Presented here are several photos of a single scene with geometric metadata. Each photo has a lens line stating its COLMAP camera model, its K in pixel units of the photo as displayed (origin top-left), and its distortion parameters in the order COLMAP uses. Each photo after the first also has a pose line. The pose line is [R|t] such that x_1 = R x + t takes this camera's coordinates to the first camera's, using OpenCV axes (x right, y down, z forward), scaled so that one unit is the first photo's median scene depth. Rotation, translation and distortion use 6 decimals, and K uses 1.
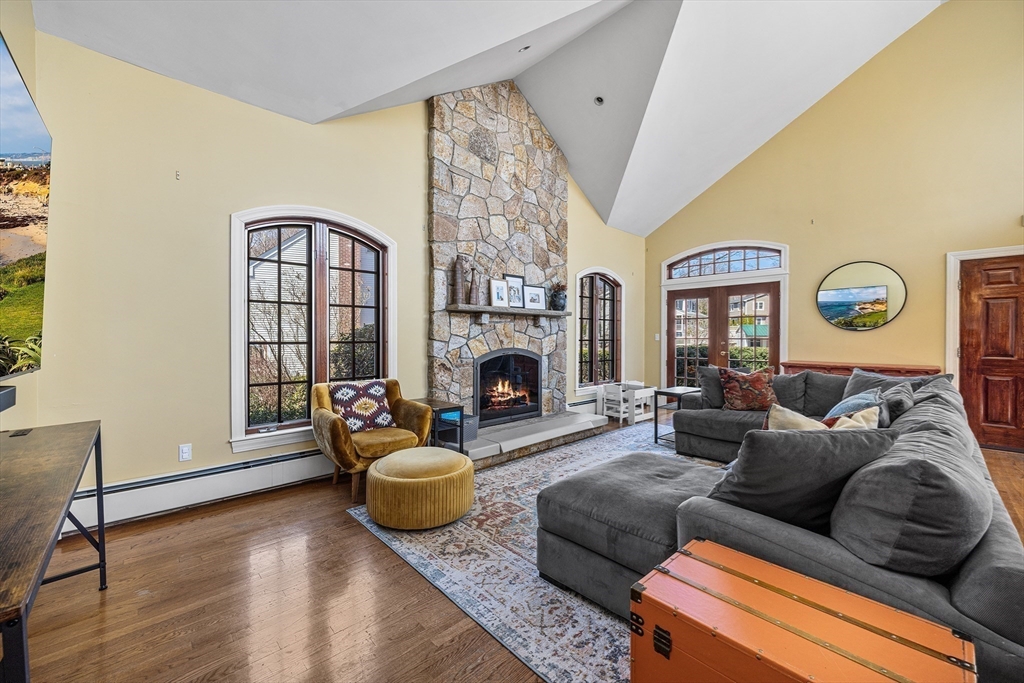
lens RADIAL K [[392.1, 0, 507.2], [0, 392.1, 352.1], [0, 0, 1]] dist [-0.008758, -0.000035]
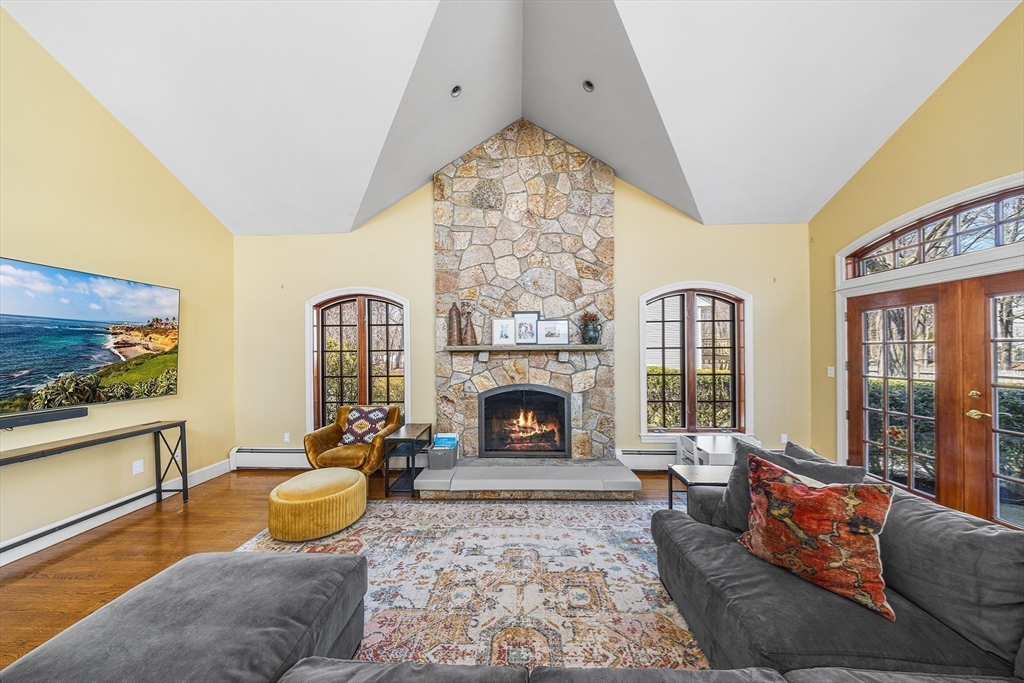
lens RADIAL K [[296.7, 0, 512.7], [0, 296.7, 356.3], [0, 0, 1]] dist [-0.000320, 0.000308]
pose [[0.711814, 0.007237, -0.702330, 0.541478], [-0.017952, 0.999808, -0.007892, -0.077956], [0.702138, 0.018226, 0.711807, 0.454741]]
